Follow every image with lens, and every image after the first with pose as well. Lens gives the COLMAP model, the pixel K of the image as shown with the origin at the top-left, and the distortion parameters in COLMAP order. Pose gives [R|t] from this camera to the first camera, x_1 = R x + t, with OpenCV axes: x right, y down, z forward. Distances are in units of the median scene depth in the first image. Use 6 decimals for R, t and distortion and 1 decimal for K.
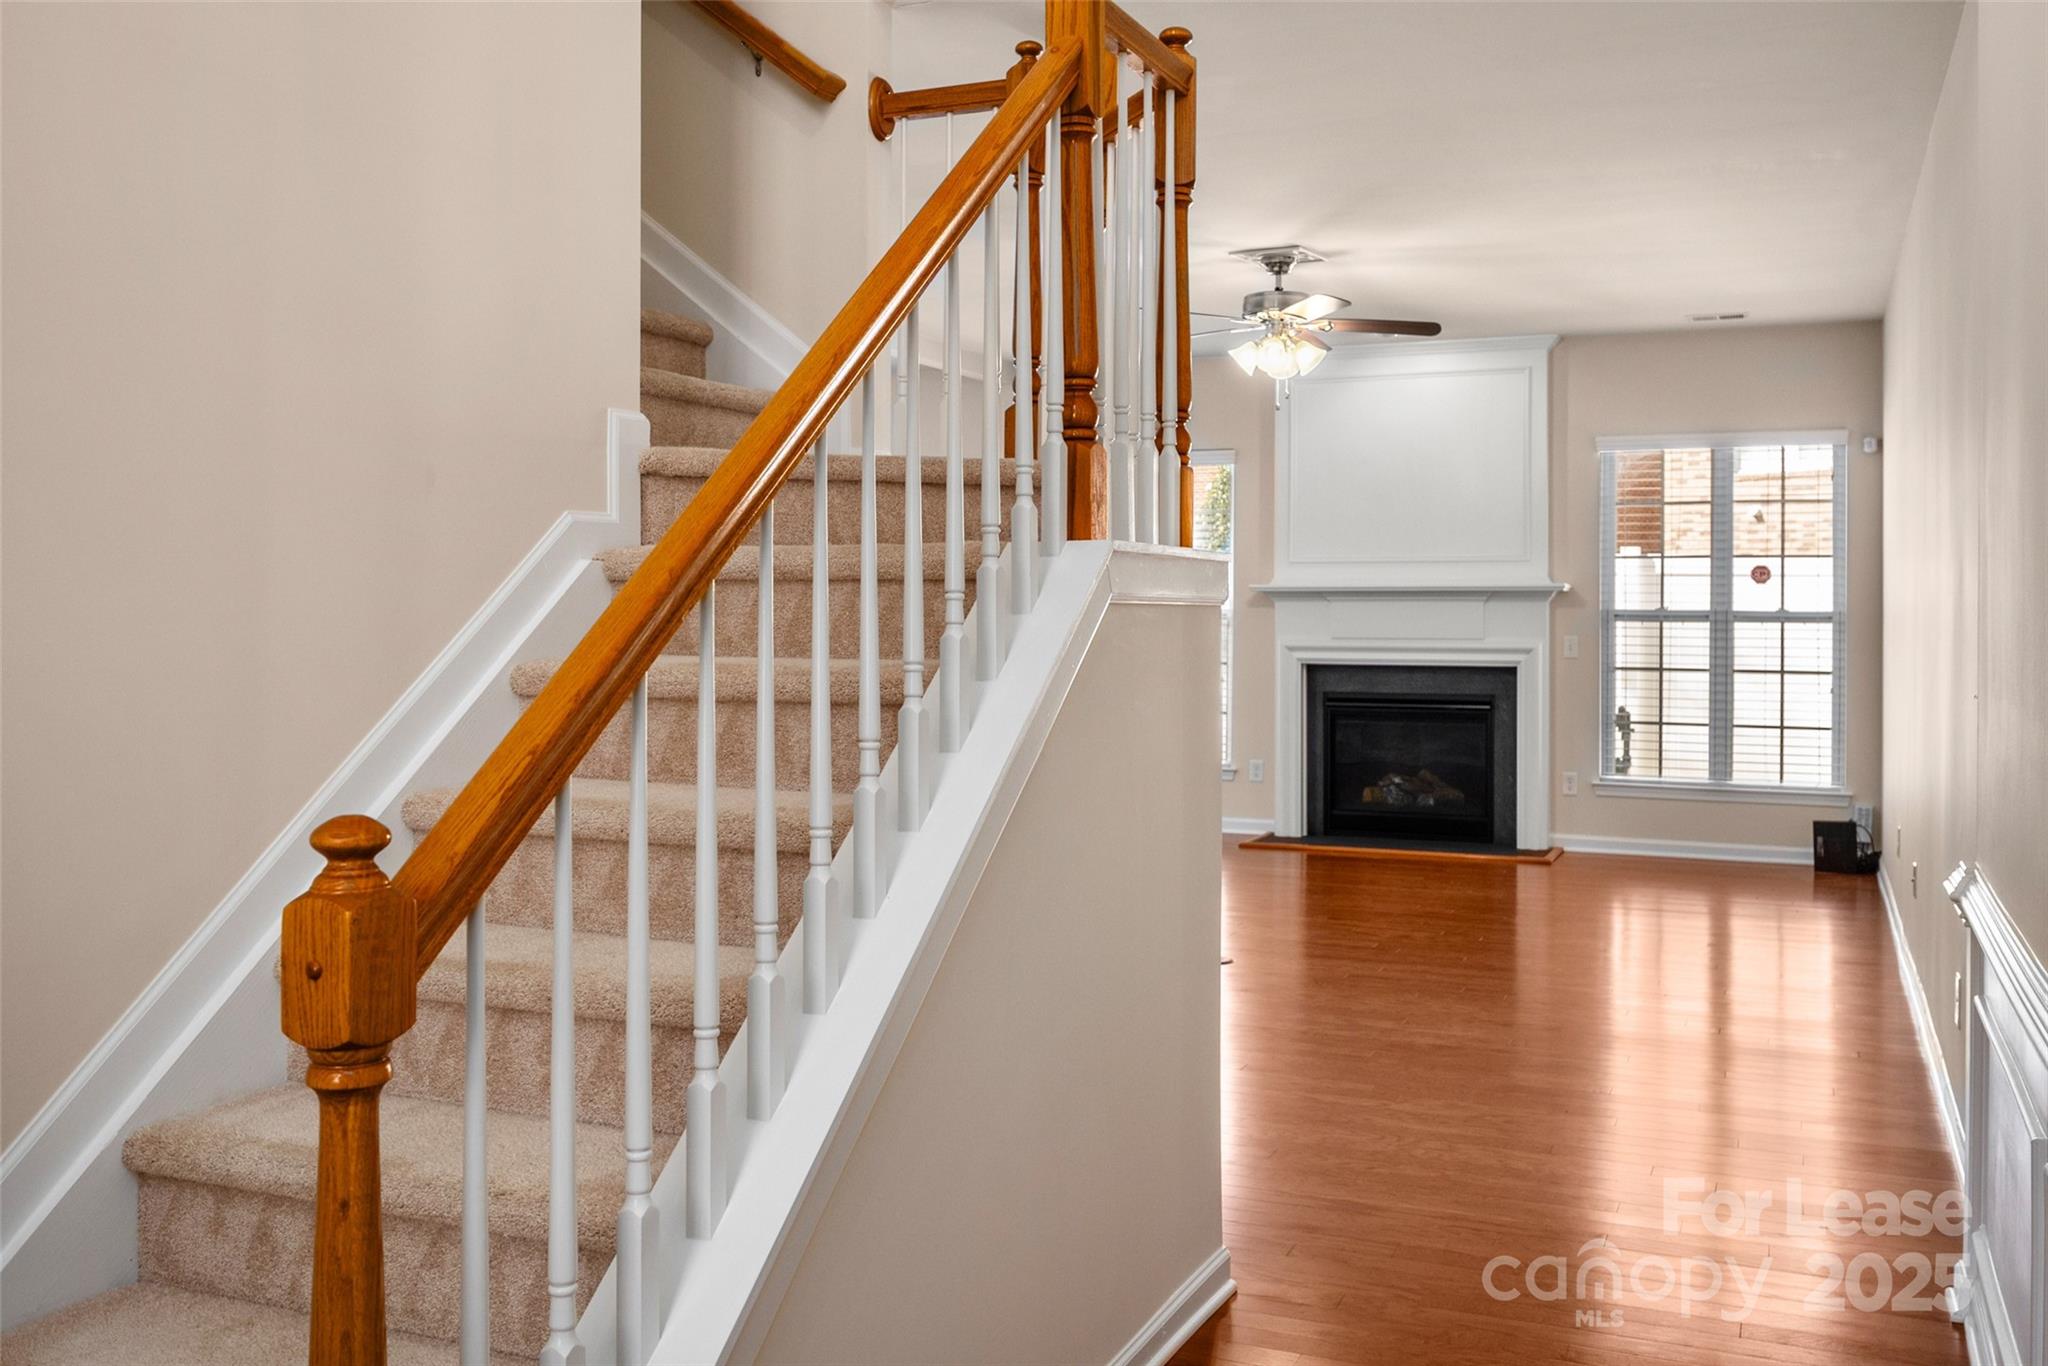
lens RADIAL K [[1740.5, 0, 963.7], [0, 1740.5, 625.6], [0, 0, 1]] dist [-0.005845, -0.009671]
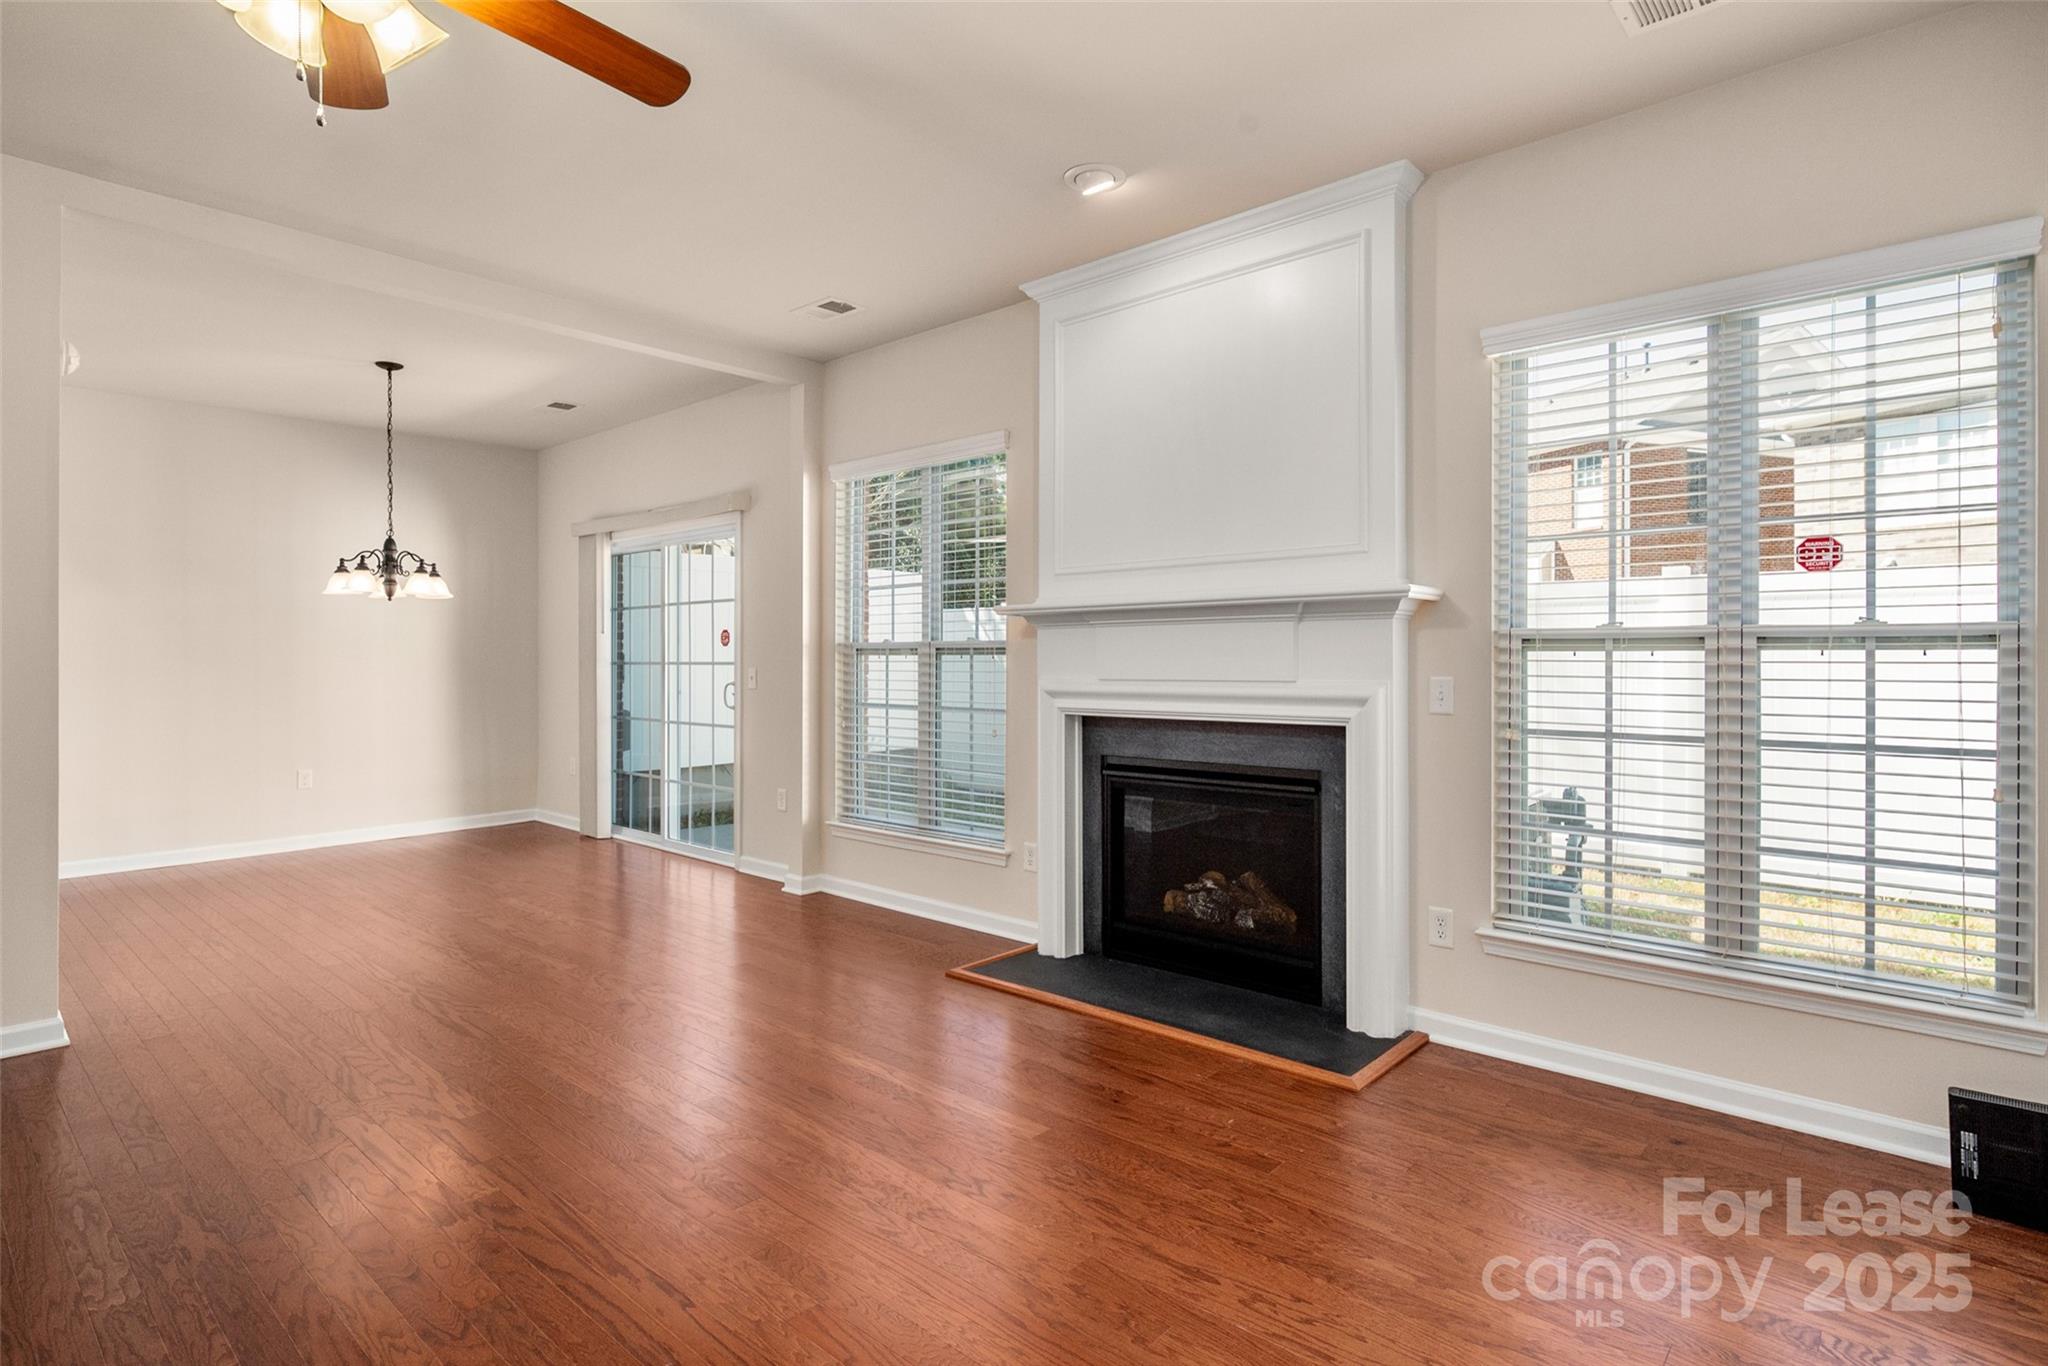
lens RADIAL K [[990.8, 0, 1016.6], [0, 990.8, 668.5], [0, 0, 1]] dist [-0.006819, -0.000426]
pose [[0.957071, -0.005190, -0.289807, 0.308117], [0.006174, 0.999978, 0.002479, 0.001565], [0.289788, -0.004162, 0.957082, 0.636763]]
